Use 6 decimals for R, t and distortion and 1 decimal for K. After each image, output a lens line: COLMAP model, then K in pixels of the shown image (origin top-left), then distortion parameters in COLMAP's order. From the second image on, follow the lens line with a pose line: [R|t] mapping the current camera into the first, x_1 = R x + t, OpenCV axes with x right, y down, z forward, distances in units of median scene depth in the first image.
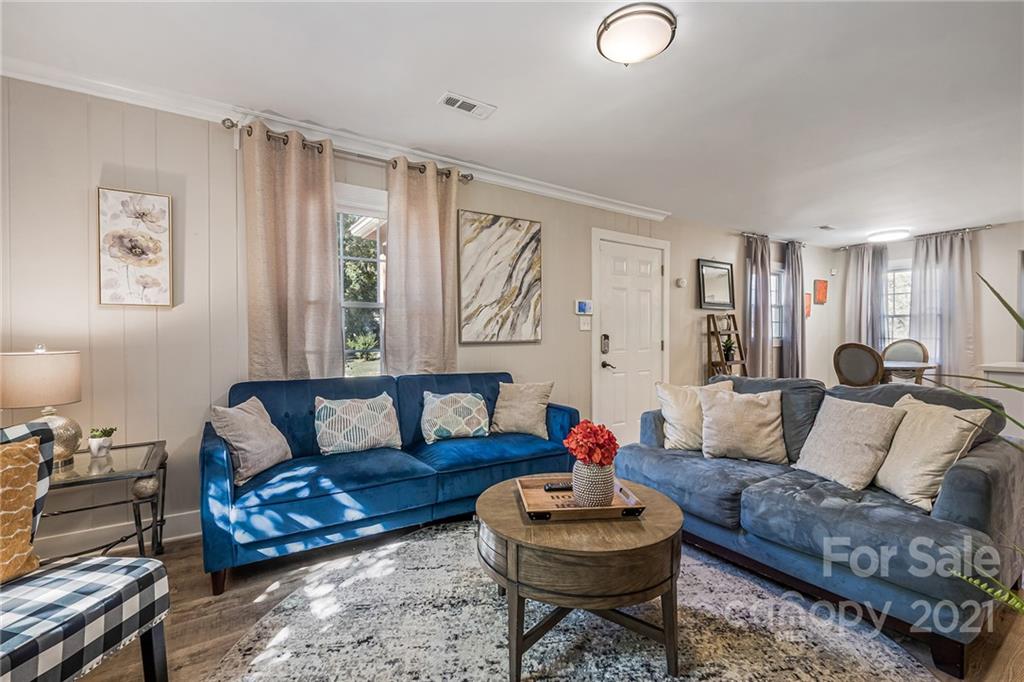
lens RADIAL K [[445.4, 0, 505.1], [0, 445.4, 341.3], [0, 0, 1]] dist [0.000032, -0.004470]
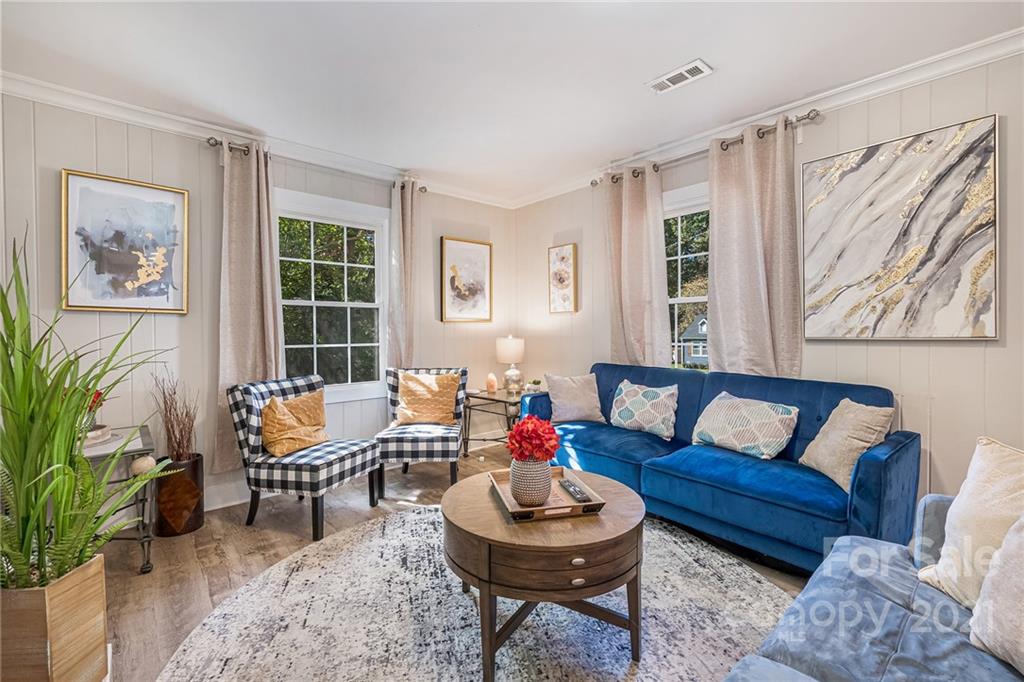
lens RADIAL K [[445.4, 0, 512.5], [0, 445.4, 339.9], [0, 0, 1]] dist [0.000032, -0.004470]
pose [[0.136694, 0.022539, -0.990357, 0.548320], [-0.010049, 0.999721, 0.021365, -0.006187], [0.990562, 0.007031, 0.136883, 0.379700]]
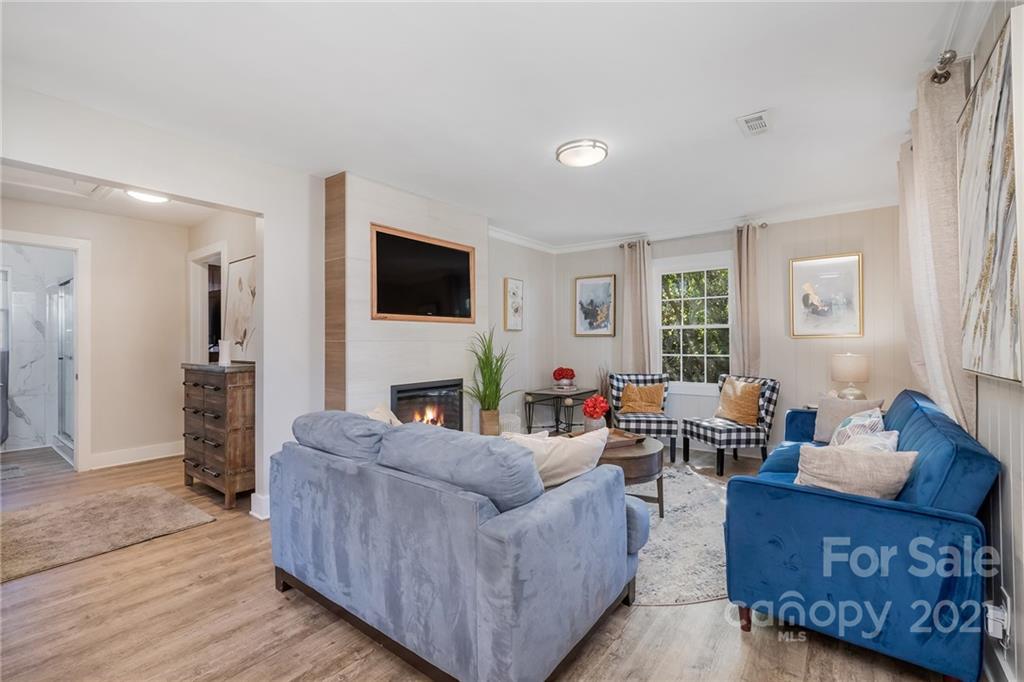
lens RADIAL K [[445.4, 0, 515.3], [0, 445.4, 339.3], [0, 0, 1]] dist [0.000032, -0.004470]
pose [[-0.937938, 0.009988, -0.346659, 0.549073], [0.005703, 0.999894, 0.013378, -0.041667], [0.346756, 0.010571, -0.937896, 1.229669]]
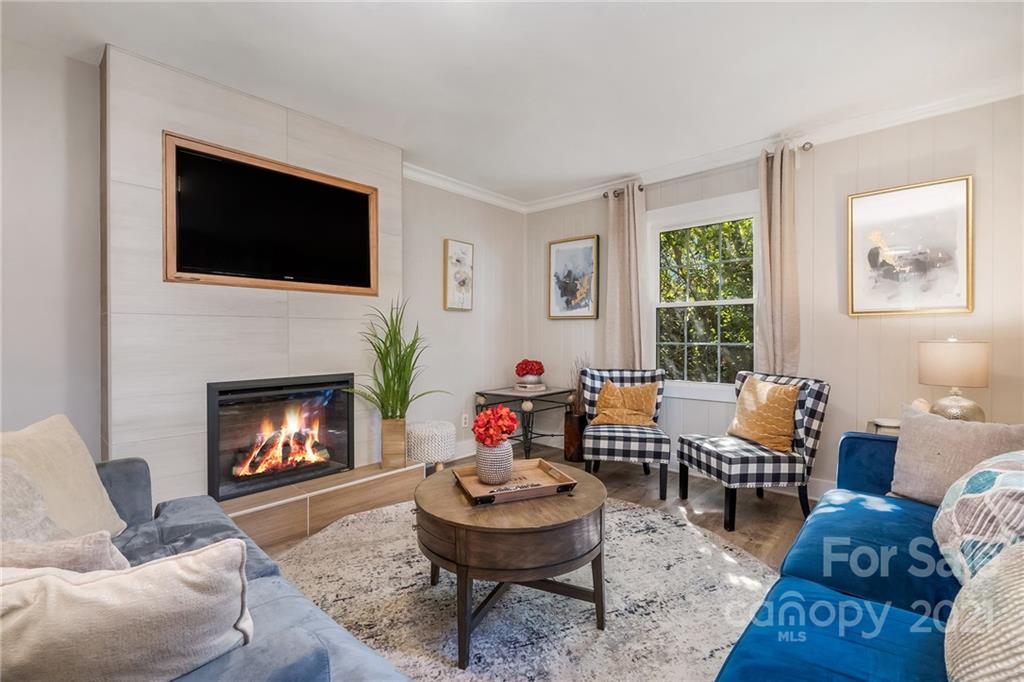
lens RADIAL K [[445.4, 0, 513.9], [0, 445.4, 337.0], [0, 0, 1]] dist [0.000032, -0.004470]
pose [[-0.964414, 0.009520, -0.264227, 0.210992], [0.003730, 0.999742, 0.022404, -0.008386], [0.264372, 0.020621, -0.964200, 0.960716]]
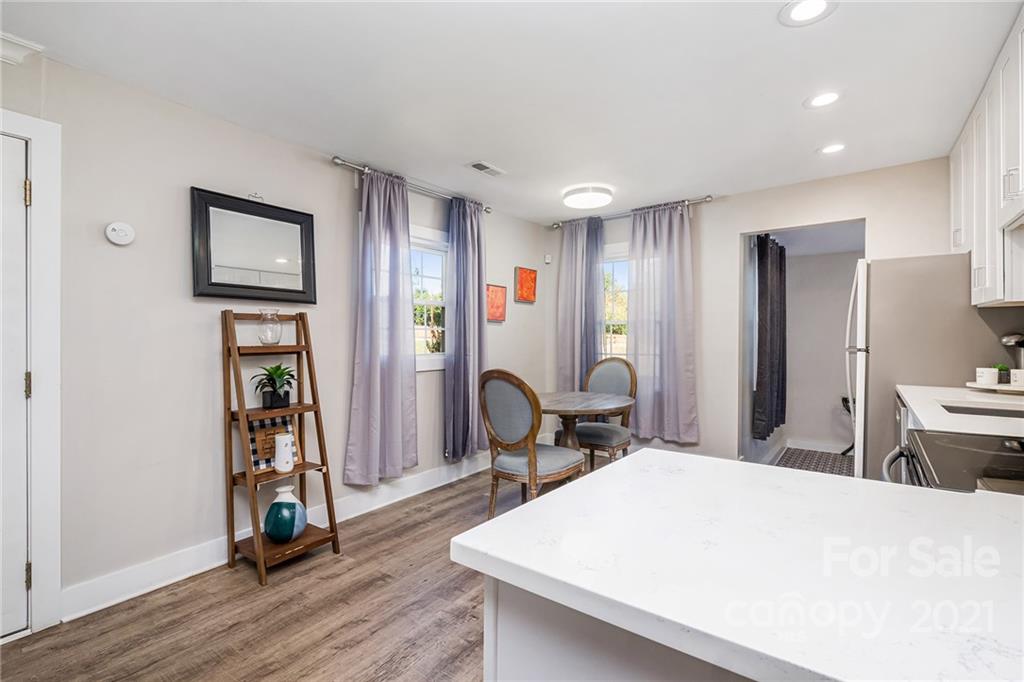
lens RADIAL K [[483.6, 0, 516.6], [0, 483.6, 341.4], [0, 0, 1]] dist [0.005323, 0.001308]
pose [[0.931046, 0.003594, 0.364883, 0.779654], [0.001596, 0.999902, -0.013921, -0.029303], [-0.364897, 0.013544, 0.930949, 0.585908]]
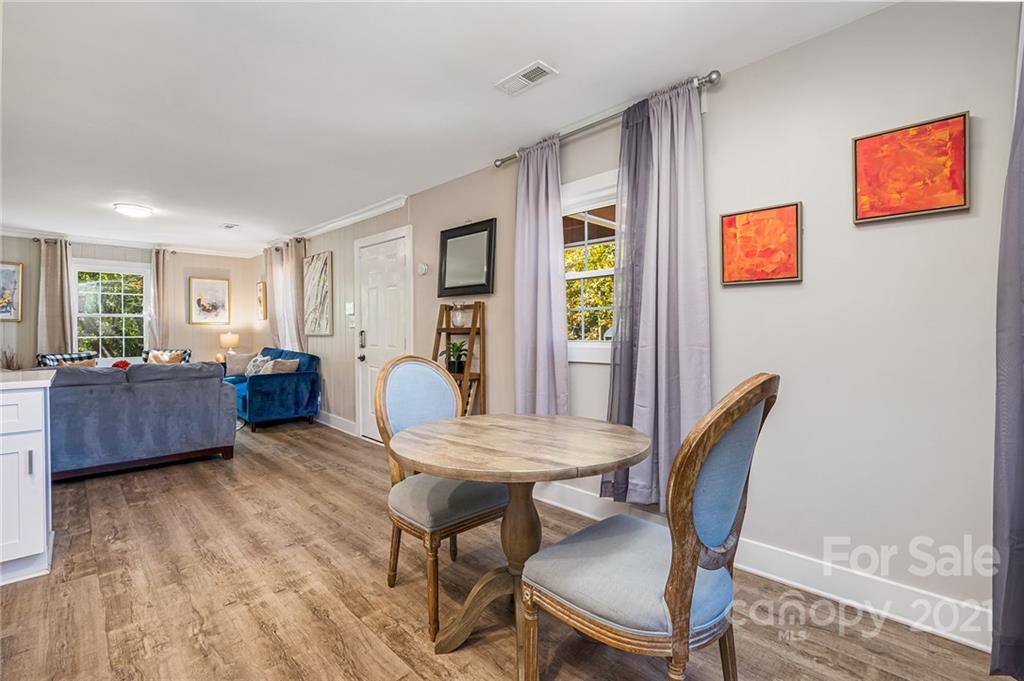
lens RADIAL K [[445.4, 0, 507.8], [0, 445.4, 331.1], [0, 0, 1]] dist [0.000032, -0.004470]
pose [[0.209054, 0.011713, -0.977834, 1.655503], [-0.016627, 0.999826, 0.008422, -0.036585], [0.977763, 0.014498, 0.209212, 1.323070]]
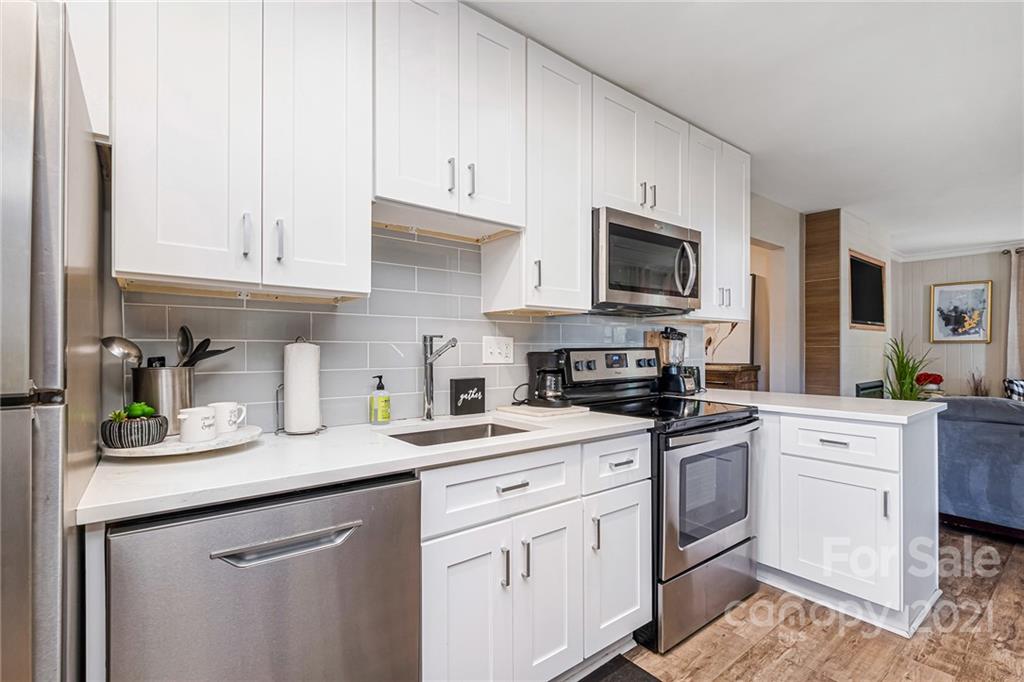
lens RADIAL K [[445.4, 0, 513.5], [0, 445.4, 357.4], [0, 0, 1]] dist [0.000032, -0.004470]
pose [[-0.997241, 0.016142, -0.072458, 1.446534], [0.014137, 0.999505, 0.028102, -0.043426], [0.072876, 0.027000, -0.996976, 1.320530]]
